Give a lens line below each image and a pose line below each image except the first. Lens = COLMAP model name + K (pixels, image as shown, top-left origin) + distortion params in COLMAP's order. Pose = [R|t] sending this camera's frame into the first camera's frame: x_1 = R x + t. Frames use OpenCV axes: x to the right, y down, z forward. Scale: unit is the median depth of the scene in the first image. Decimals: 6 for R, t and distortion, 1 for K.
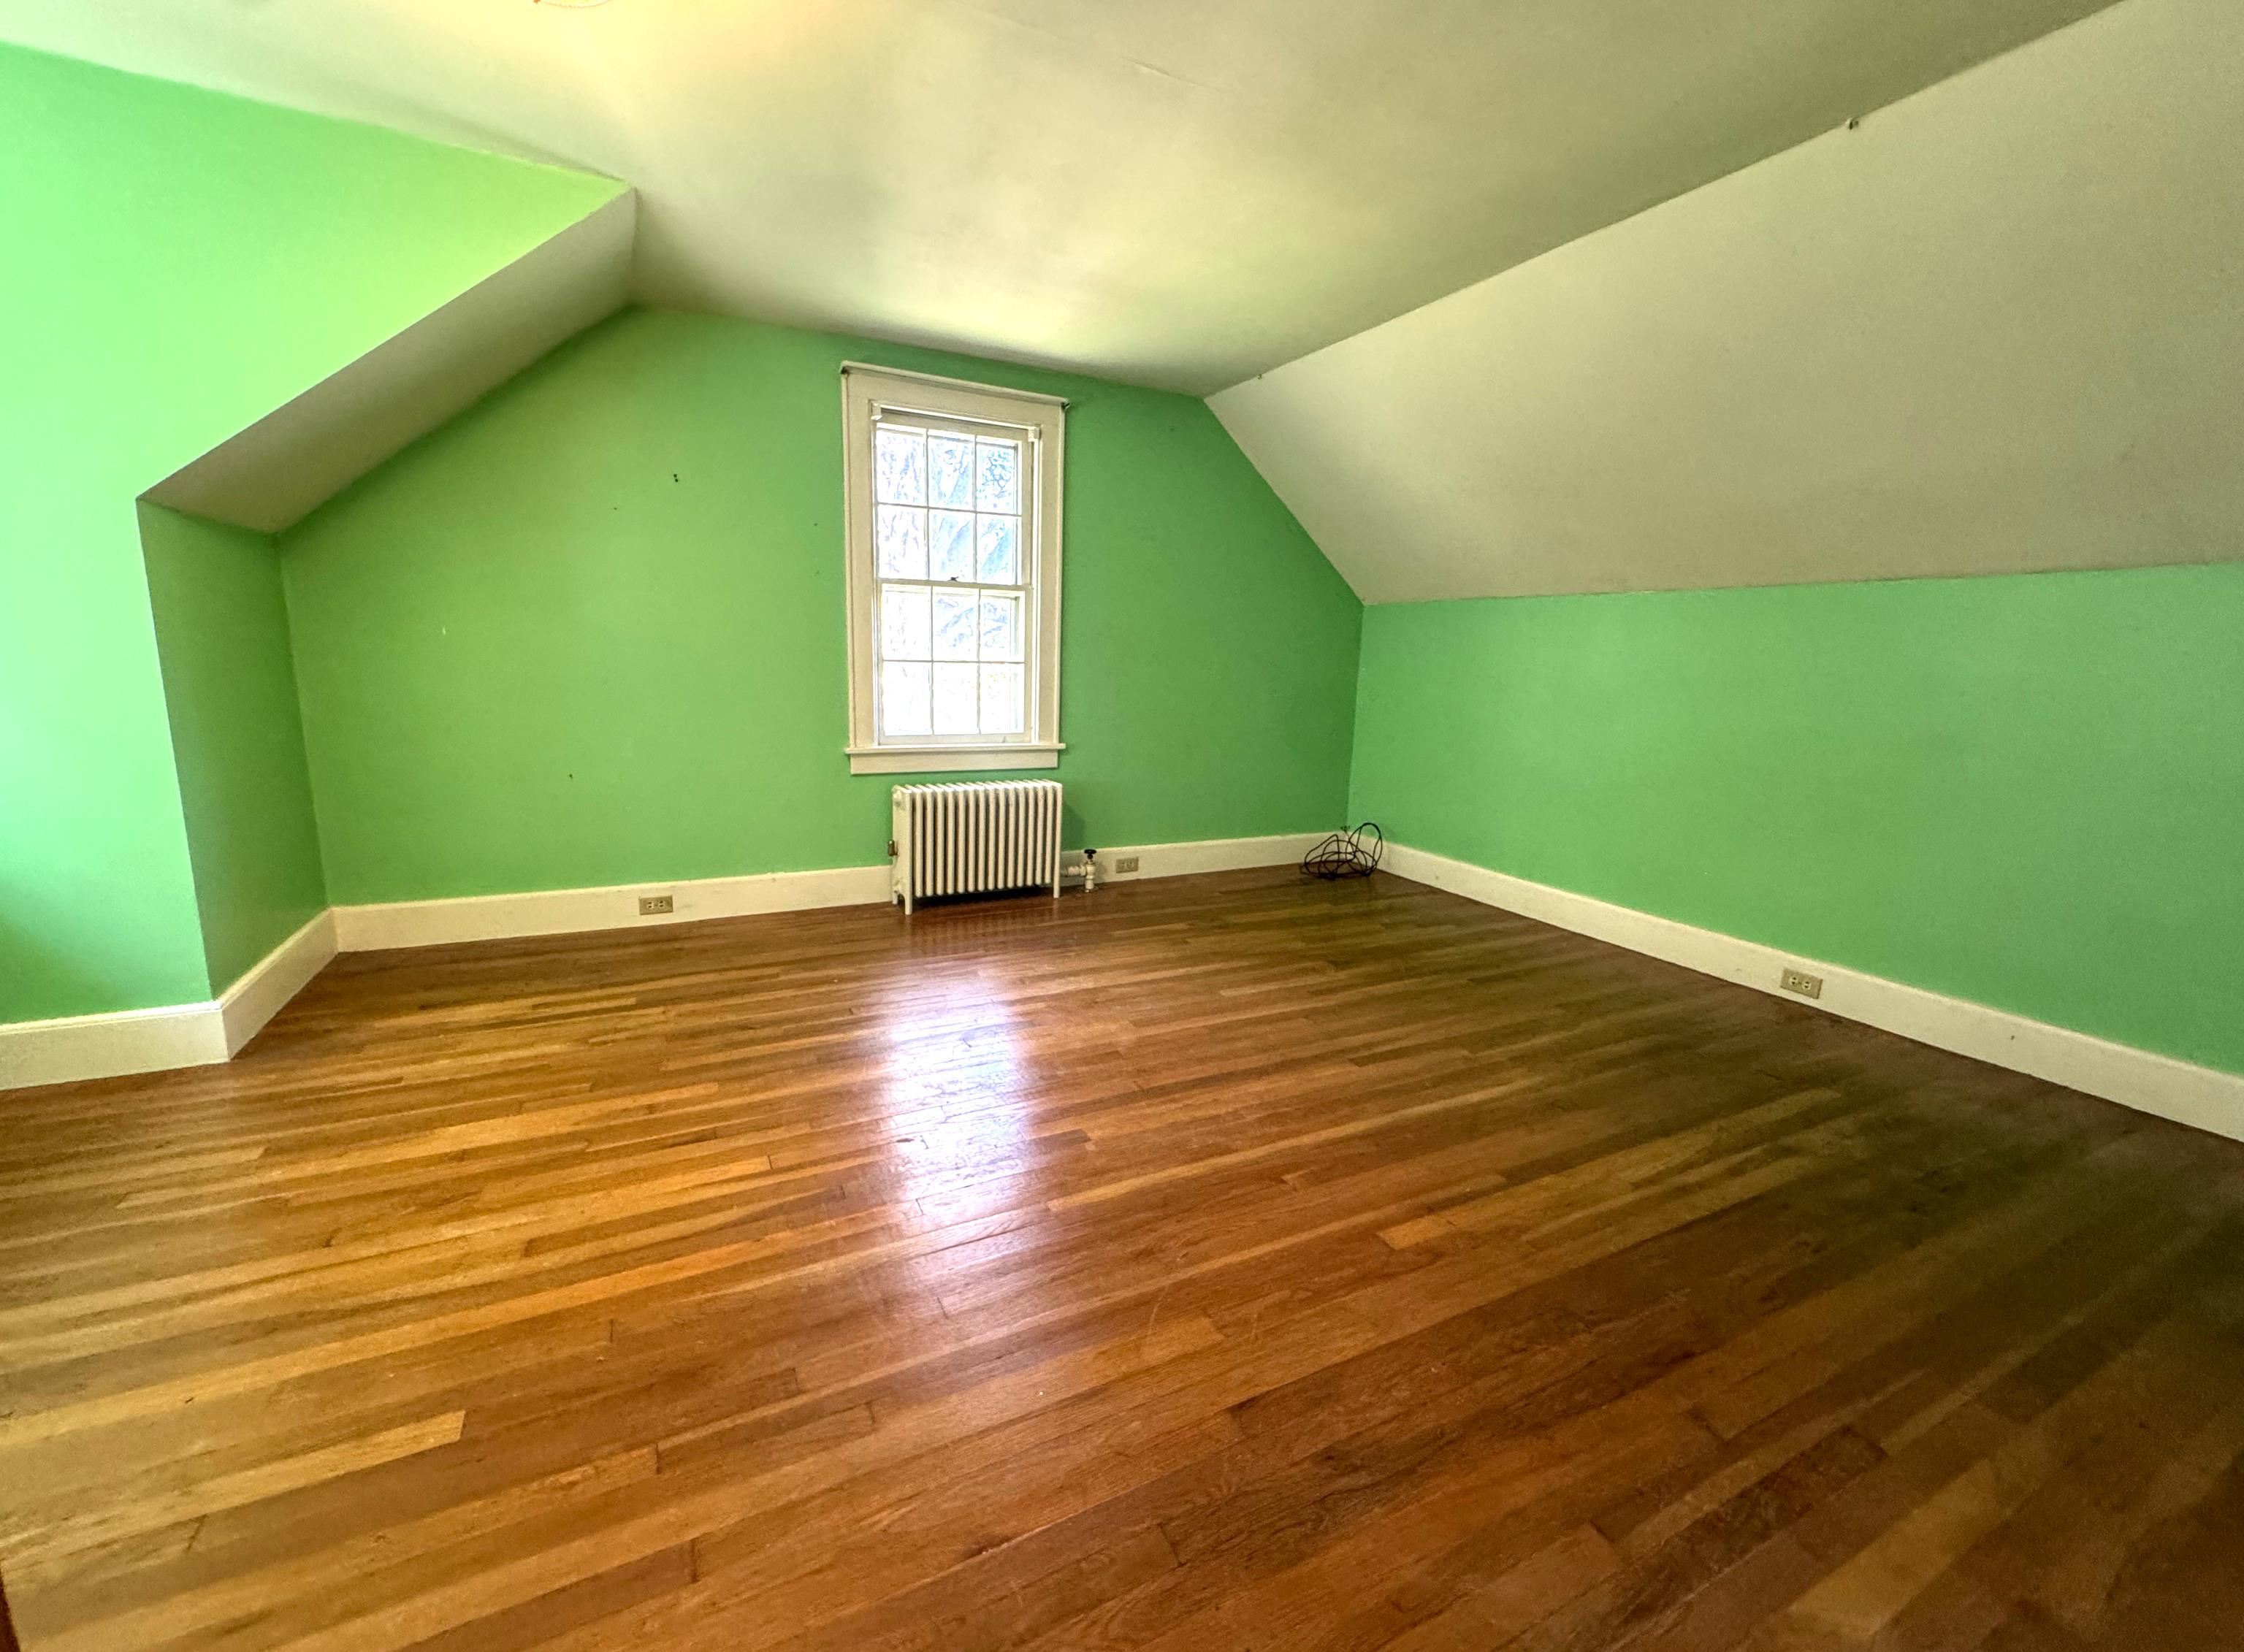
lens RADIAL K [[919.9, 0, 1122.0], [0, 919.9, 826.0], [0, 0, 1]] dist [-0.002897, -0.000331]
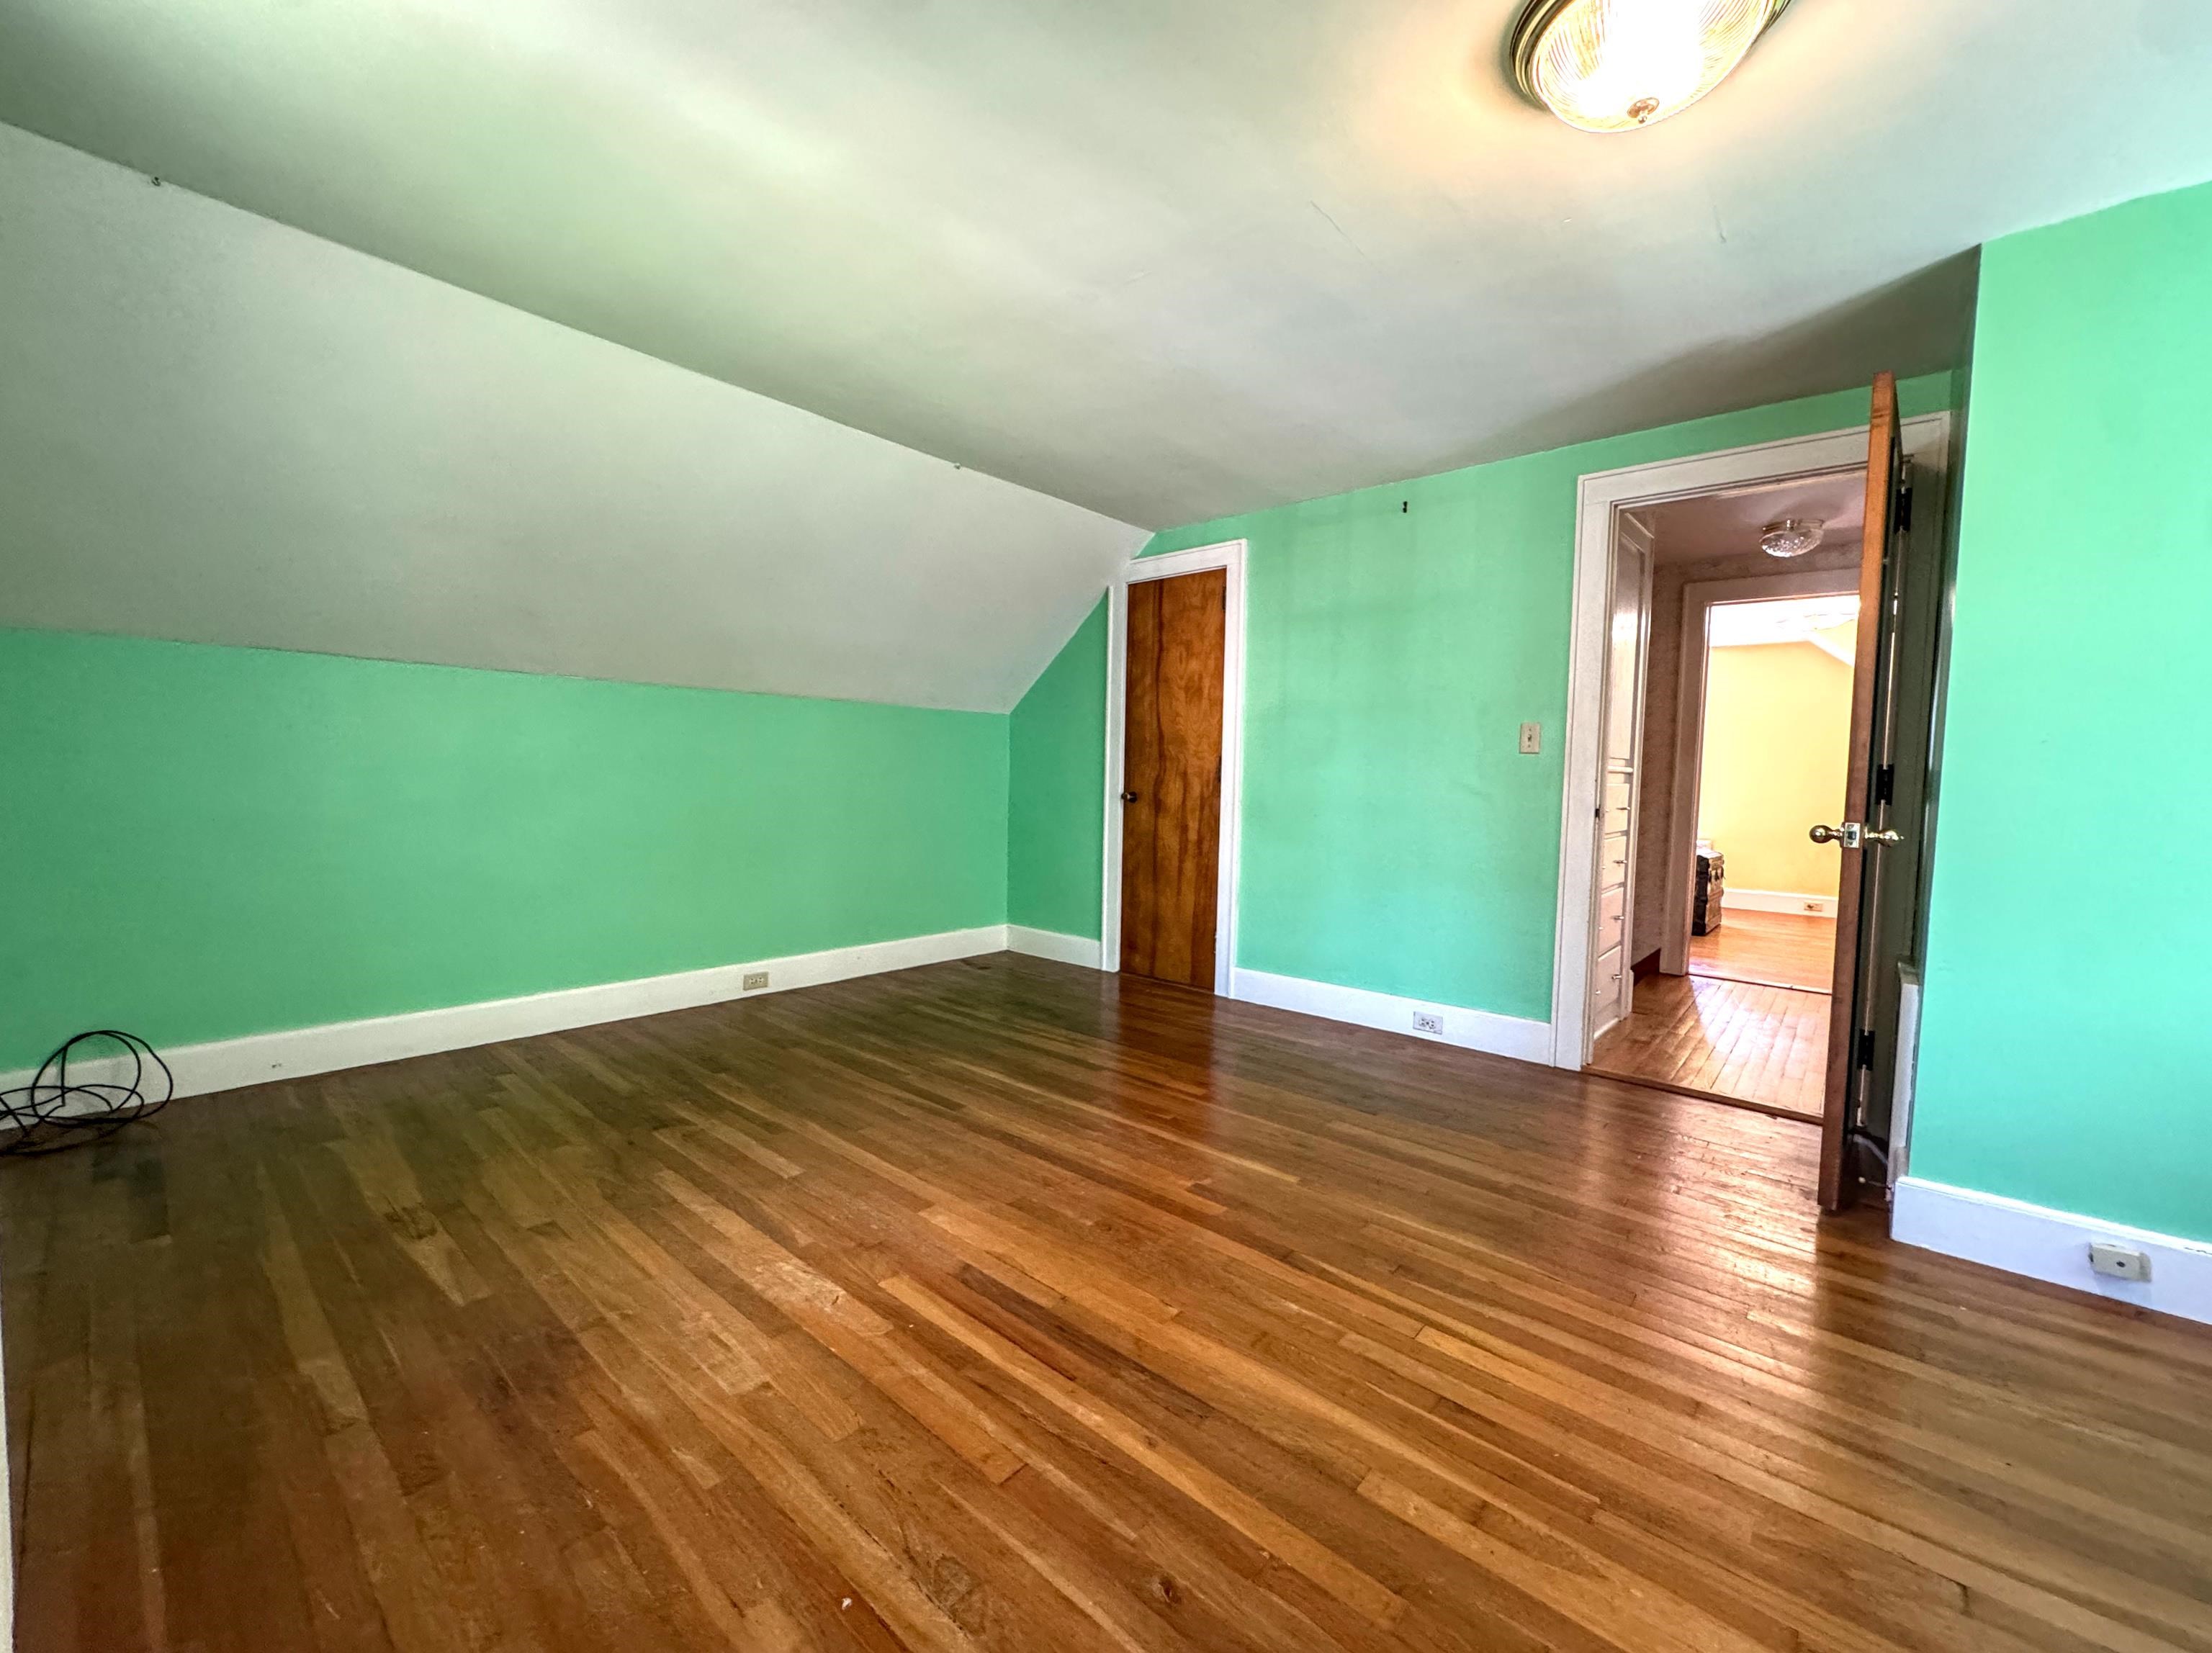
lens RADIAL K [[885.9, 0, 1106.0], [0, 885.9, 826.5], [0, 0, 1]] dist [0.000911, 0.000234]
pose [[-0.384522, -0.090899, 0.918629, -0.743624], [0.133635, 0.979176, 0.152827, -0.212056], [-0.913392, 0.181527, -0.364368, 1.102188]]
